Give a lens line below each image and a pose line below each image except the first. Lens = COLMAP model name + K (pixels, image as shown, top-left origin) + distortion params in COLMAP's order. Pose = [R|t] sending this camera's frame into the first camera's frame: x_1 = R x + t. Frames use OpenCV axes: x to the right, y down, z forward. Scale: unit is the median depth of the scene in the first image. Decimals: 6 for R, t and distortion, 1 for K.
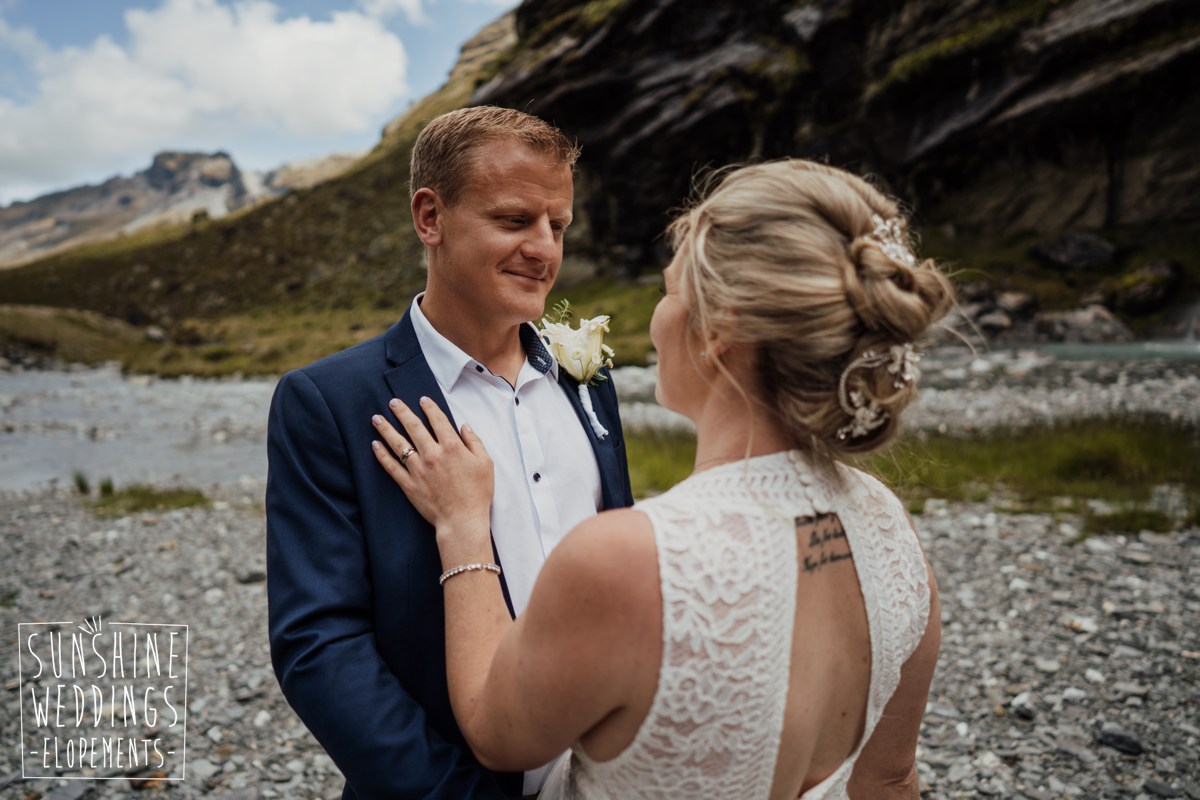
lens RADIAL K [[808.2, 0, 598.5], [0, 808.2, 401.6], [0, 0, 1]] dist [-0.061900, 0.048144]
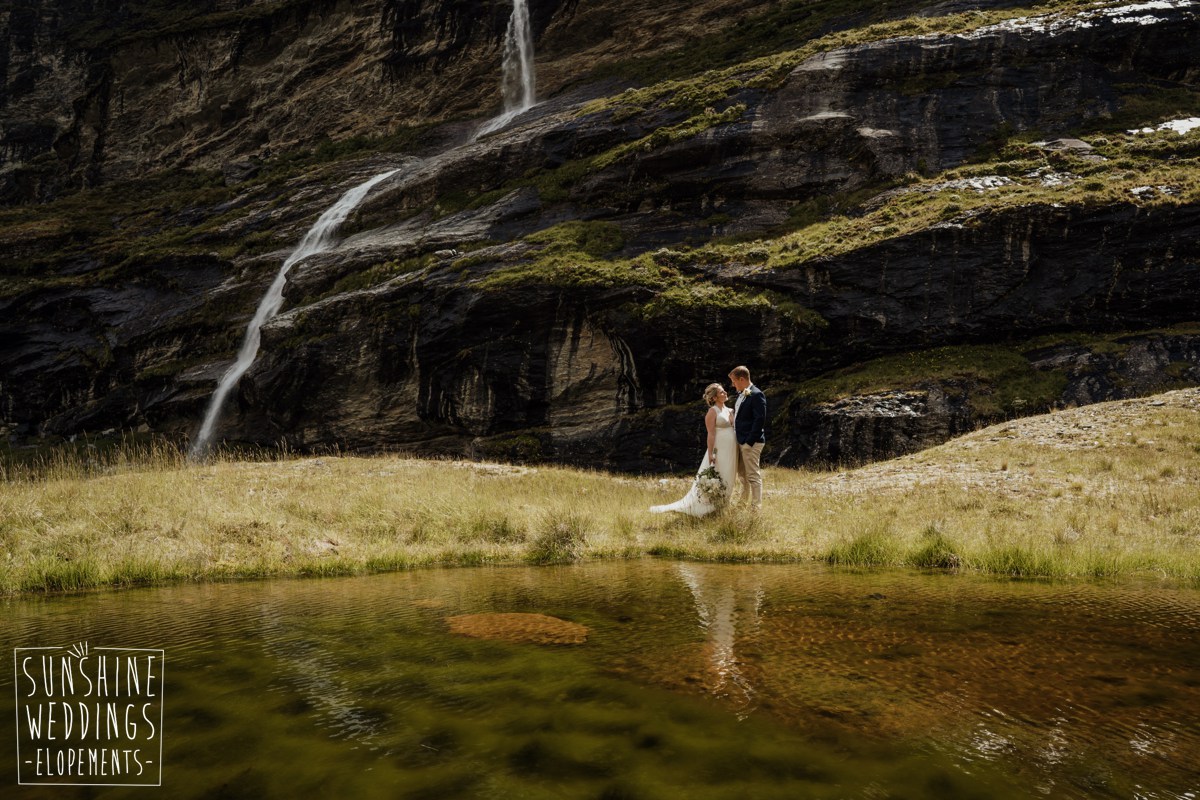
lens RADIAL K [[826.5, 0, 601.8], [0, 826.5, 420.4], [0, 0, 1]] dist [-0.060974, 0.057205]
pose [[0.802957, 0.058787, 0.593131, 0.011552], [0.033619, 0.989073, -0.143542, 0.198310], [-0.595088, 0.135198, 0.792206, -2.338164]]
